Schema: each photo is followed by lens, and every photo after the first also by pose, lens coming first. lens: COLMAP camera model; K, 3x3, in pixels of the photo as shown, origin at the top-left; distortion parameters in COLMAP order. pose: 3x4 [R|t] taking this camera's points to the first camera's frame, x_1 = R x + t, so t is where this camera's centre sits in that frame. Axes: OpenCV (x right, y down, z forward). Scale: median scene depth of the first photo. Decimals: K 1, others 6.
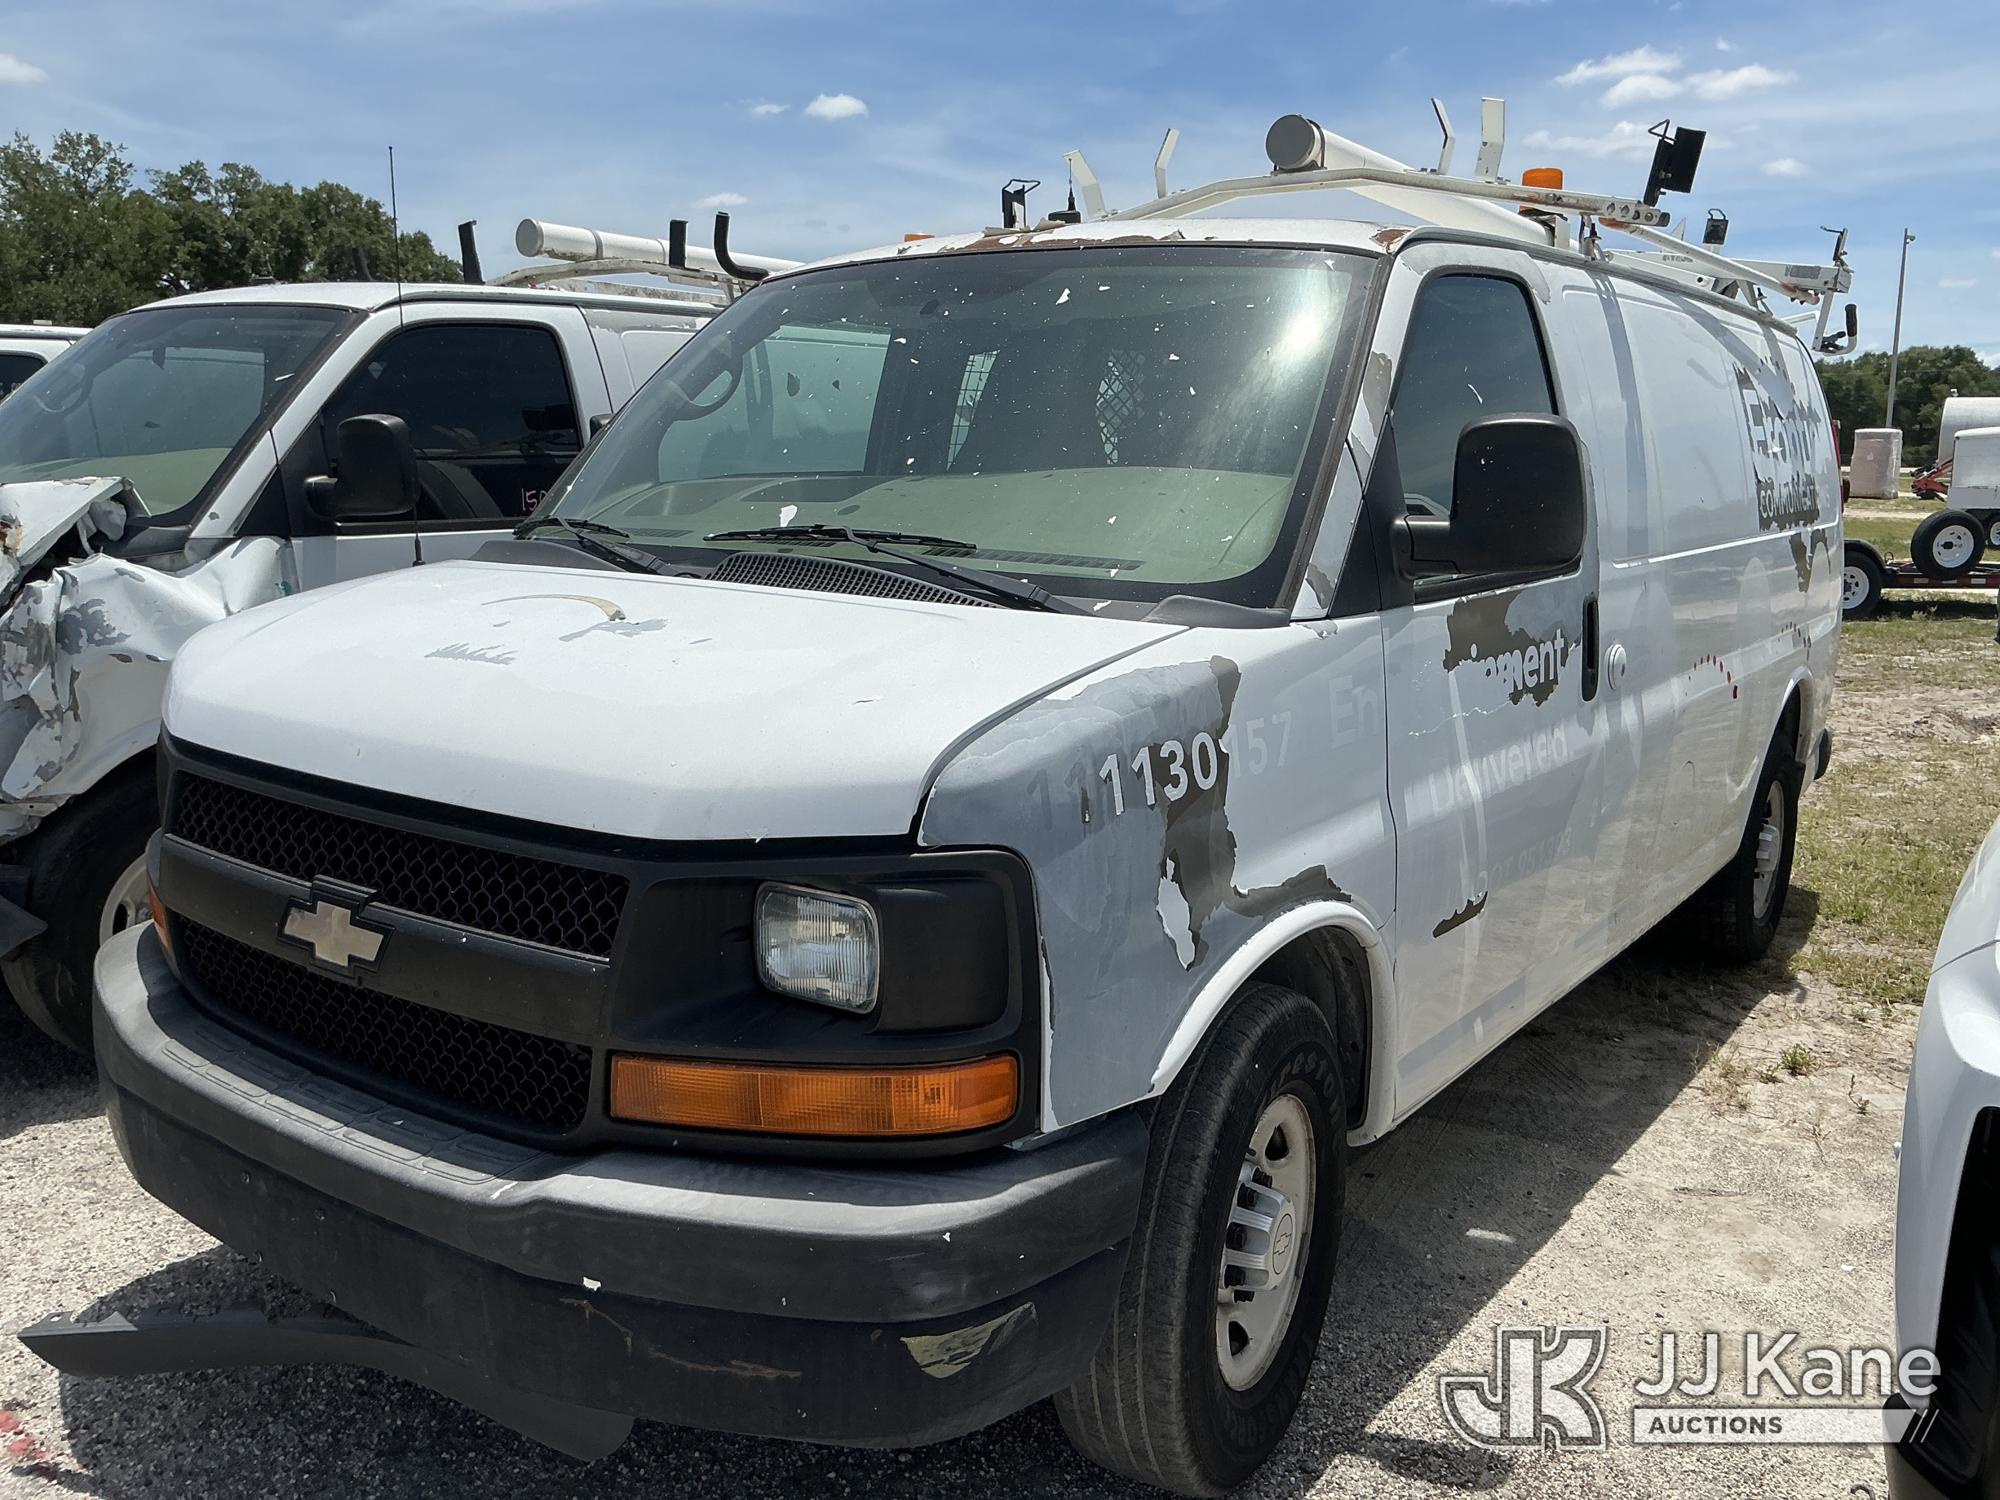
lens RADIAL K [[1688.8, 0, 1012.4], [0, 1688.8, 782.9], [0, 0, 1]] dist [0.055931, -0.000308]
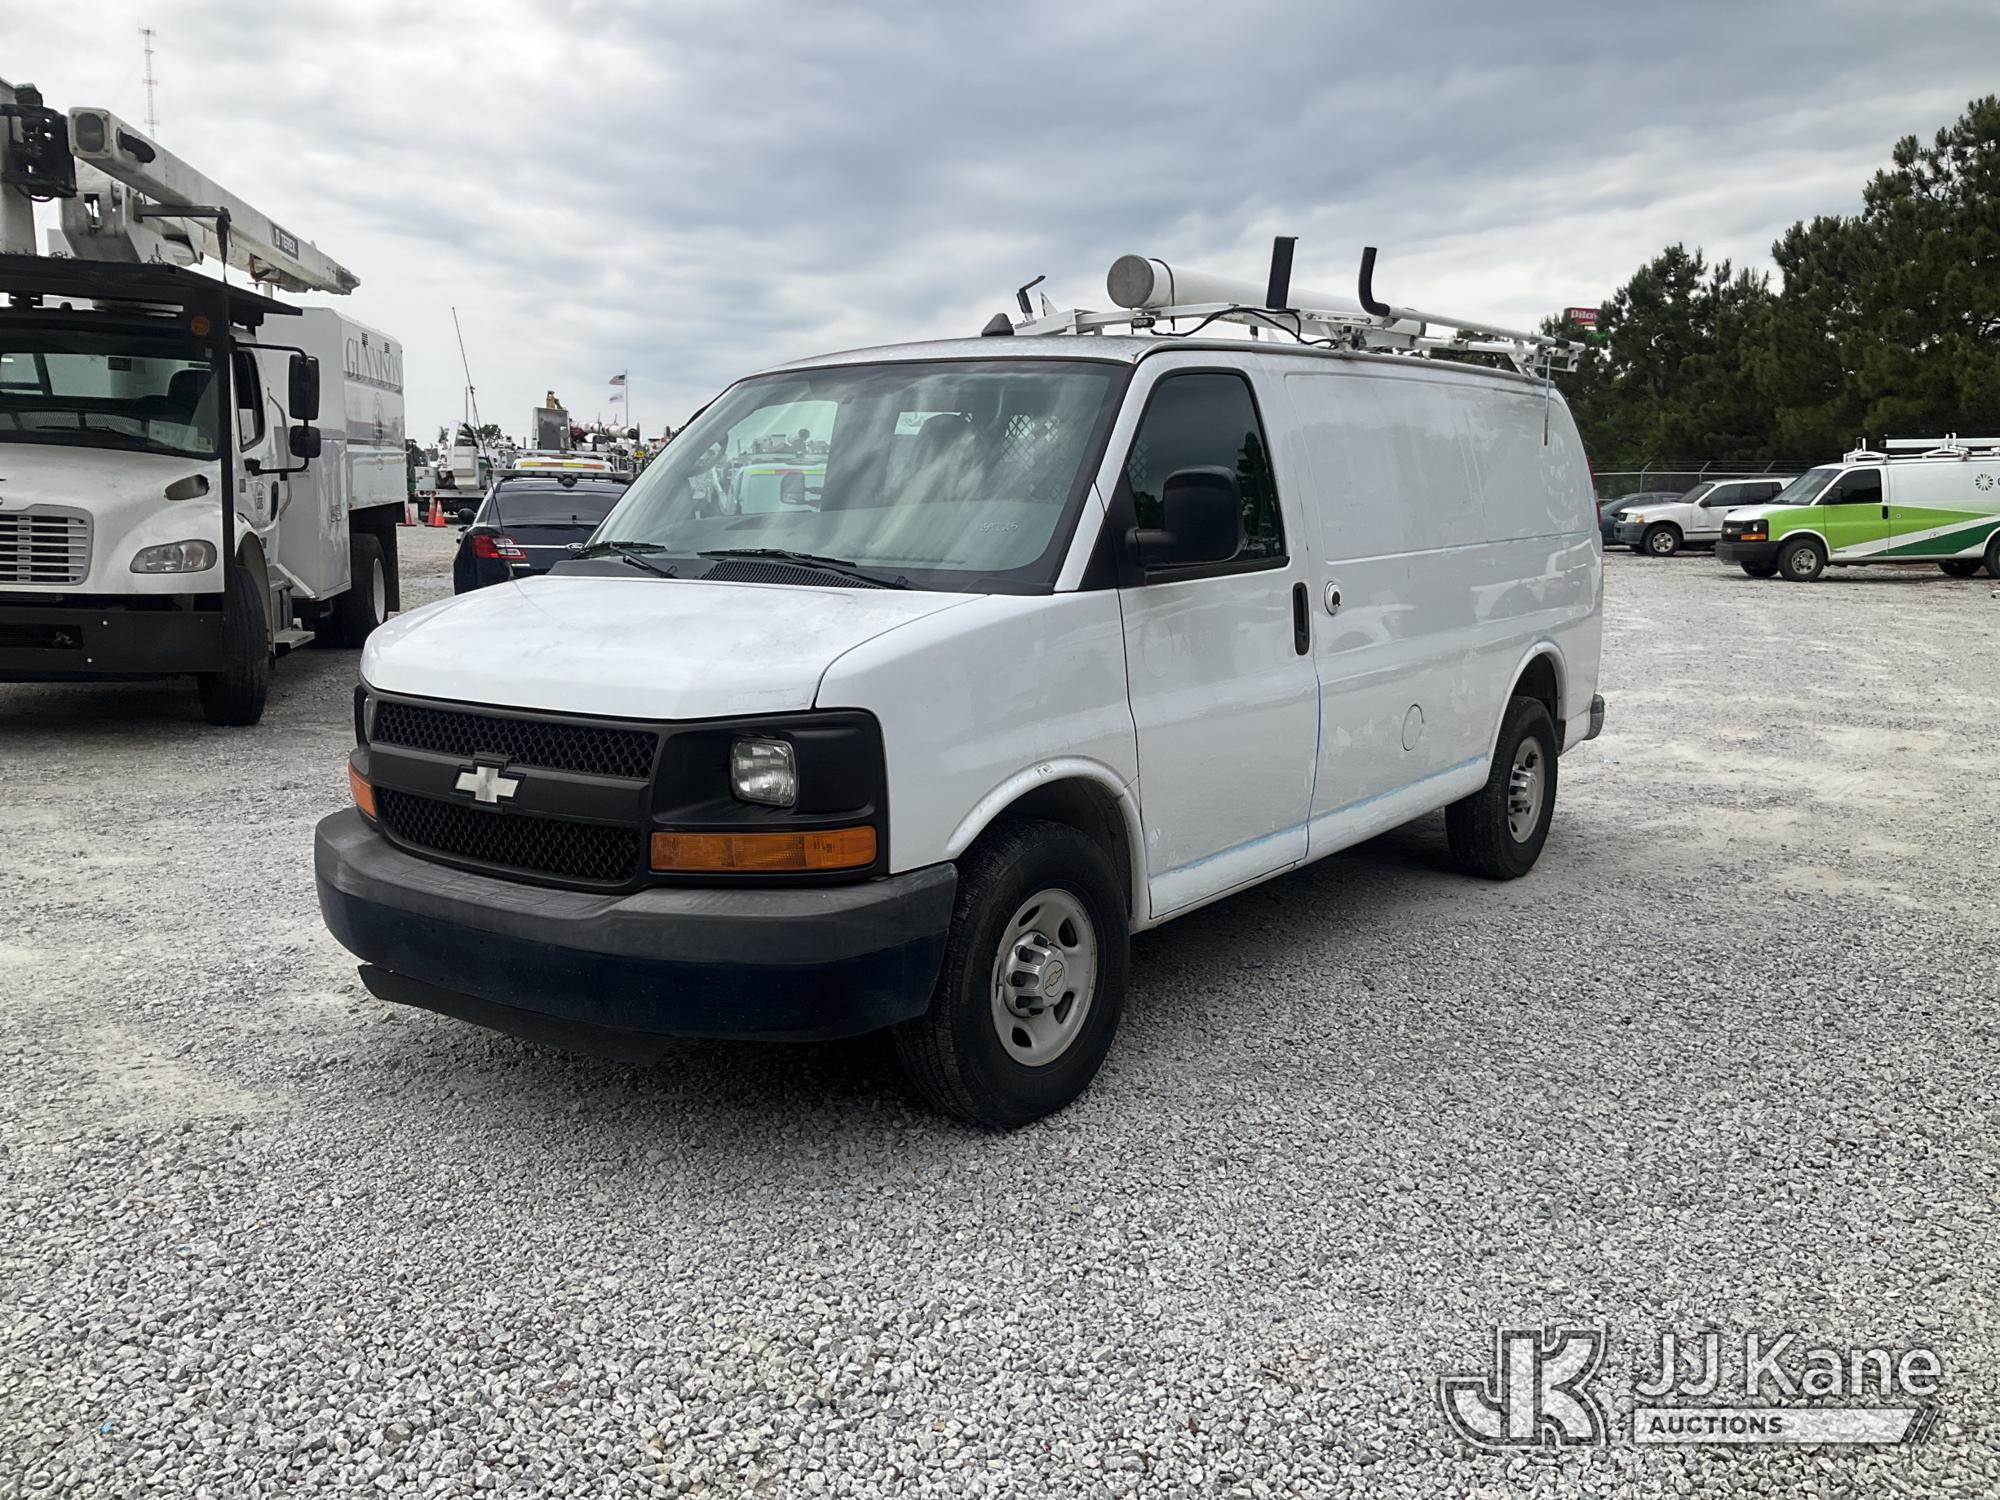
lens RADIAL K [[1688.8, 0, 1001.8], [0, 1688.8, 742.1], [0, 0, 1]] dist [0.055931, -0.000308]
pose [[0.999725, -0.020814, -0.010794, 0.127186], [0.020311, 0.998788, -0.044837, 0.123381], [0.011714, 0.044605, 0.998936, -0.645525]]
